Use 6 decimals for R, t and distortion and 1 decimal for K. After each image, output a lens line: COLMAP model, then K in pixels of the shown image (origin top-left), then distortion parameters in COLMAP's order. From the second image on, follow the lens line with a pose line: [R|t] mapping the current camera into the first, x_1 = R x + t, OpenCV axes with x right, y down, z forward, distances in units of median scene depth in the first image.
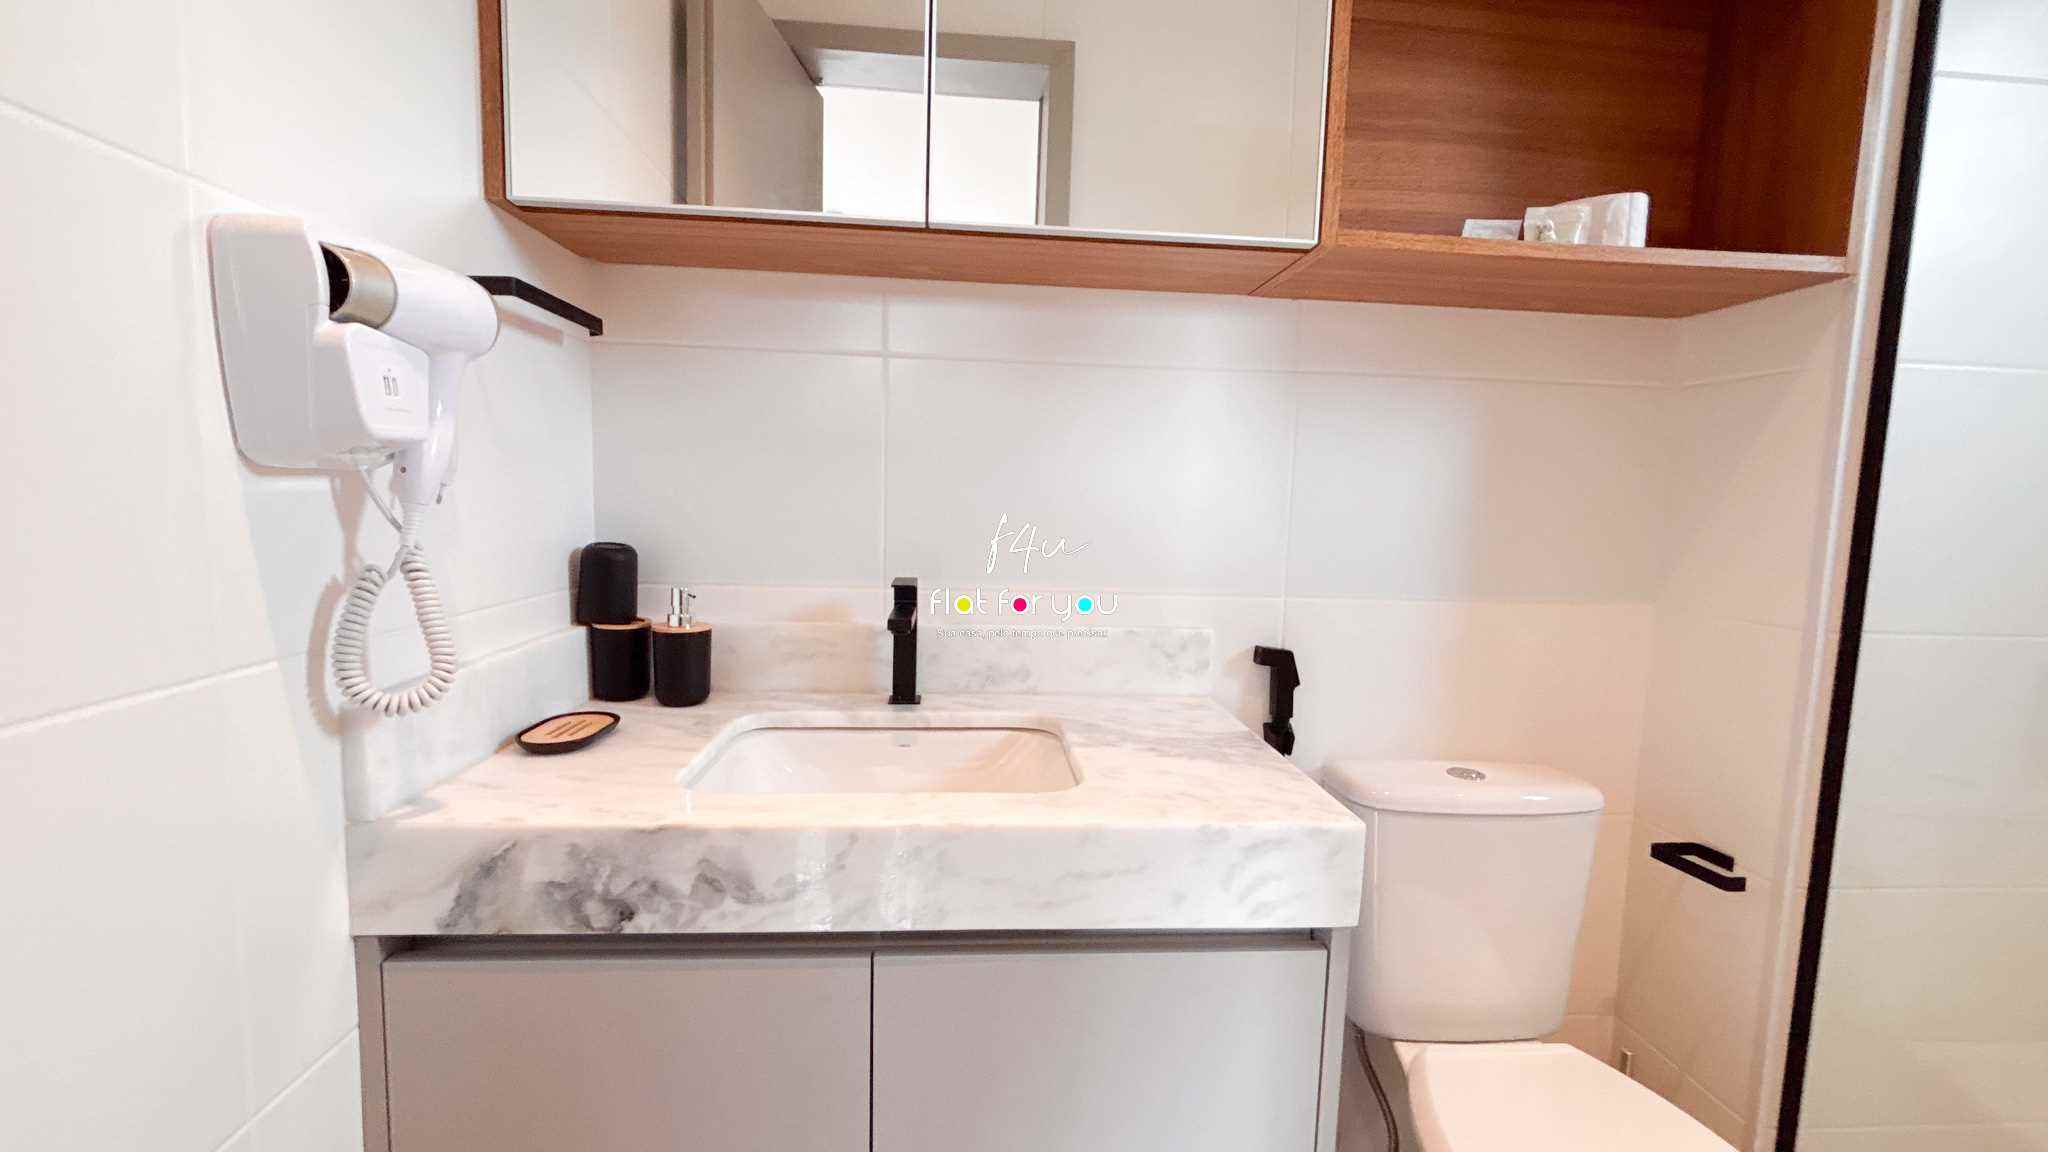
lens RADIAL K [[827.4, 0, 1021.4], [0, 827.4, 574.8], [0, 0, 1]] dist [0.001117, -0.000223]
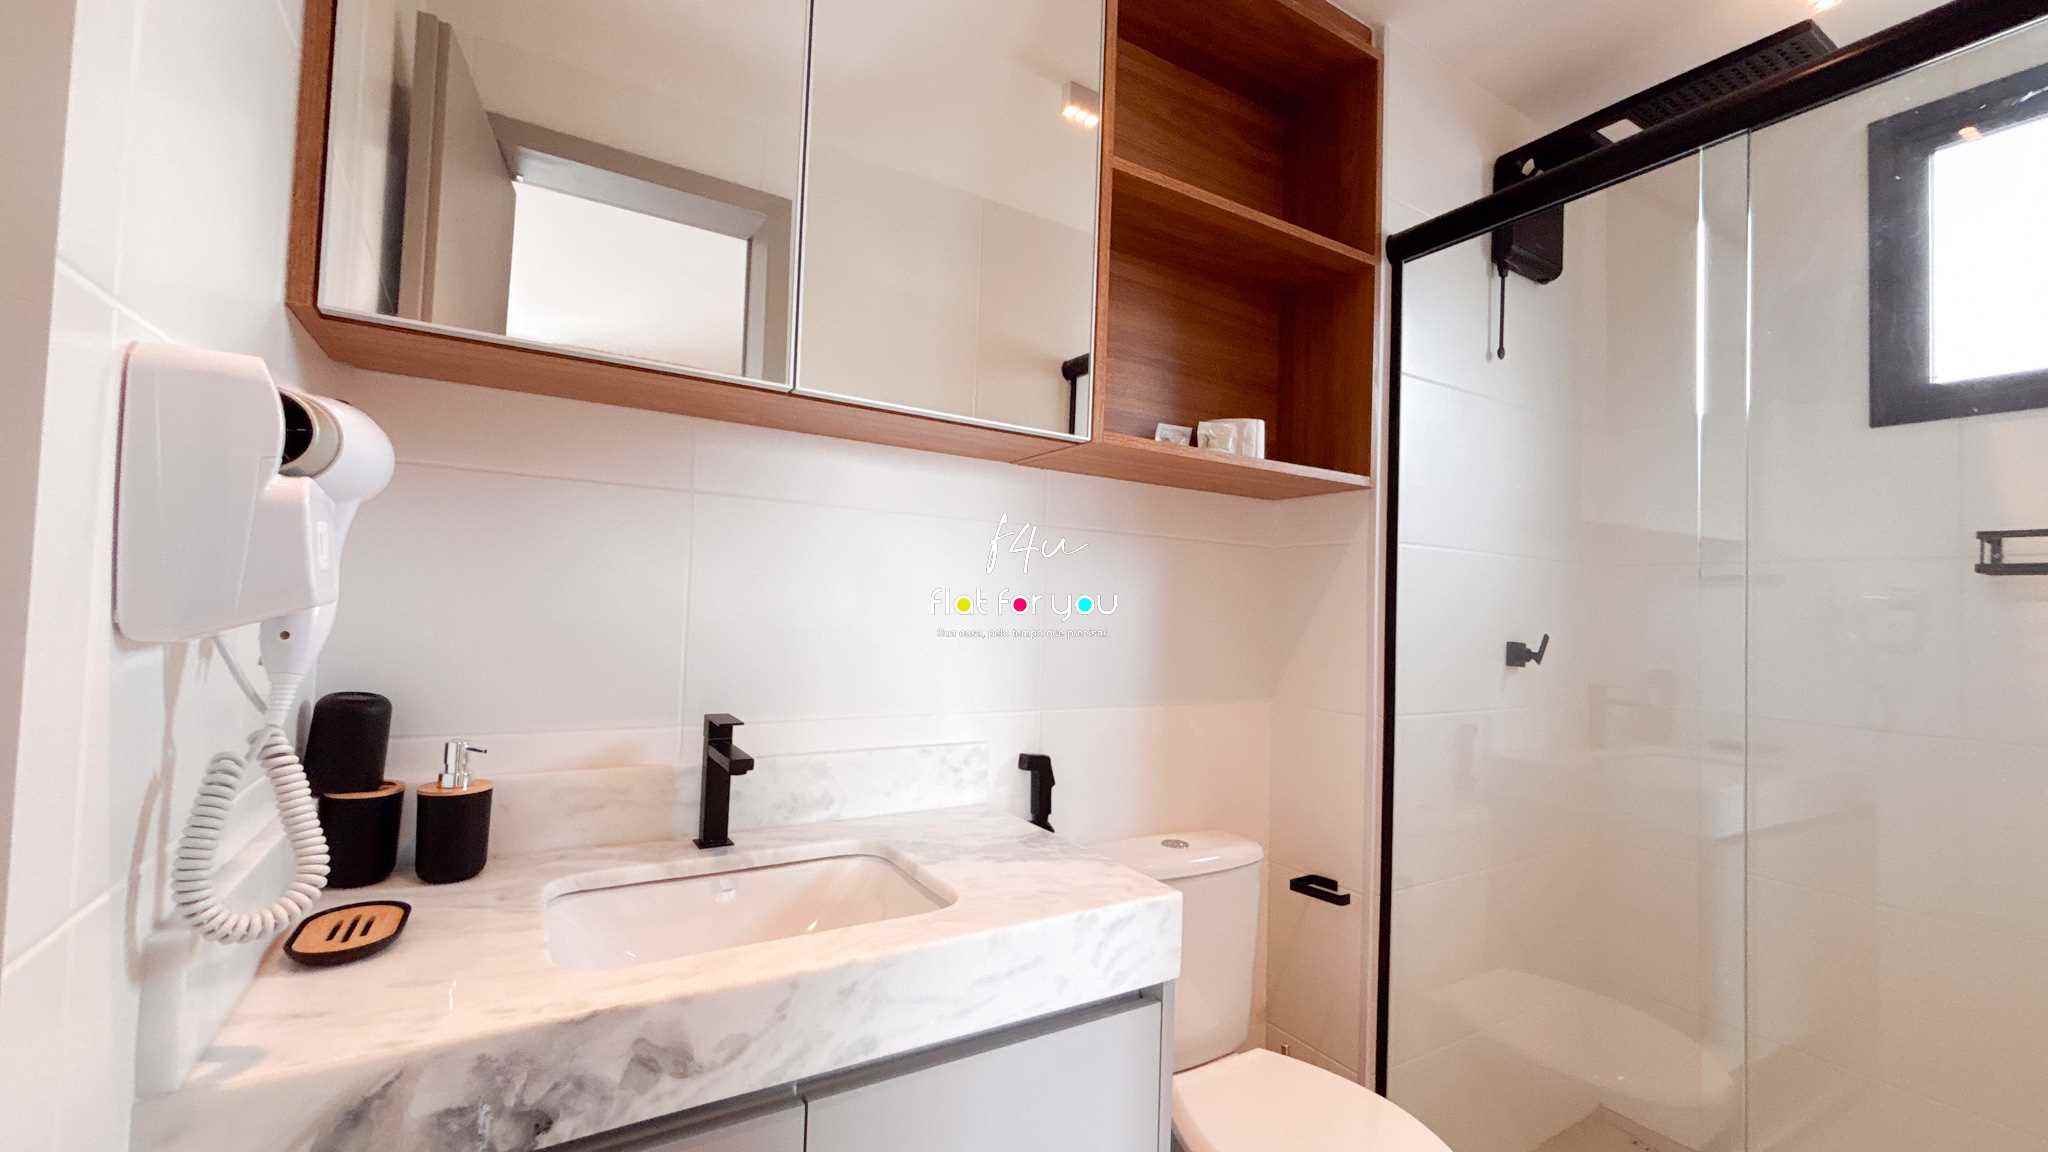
lens RADIAL K [[824.3, 0, 1015.4], [0, 824.3, 581.0], [0, 0, 1]] dist [0.008357, -0.000029]
pose [[0.890648, 0.015677, 0.454424, -0.336440], [0.036374, 0.993746, -0.105574, -0.046802], [-0.453237, 0.110559, 0.884507, -0.067783]]
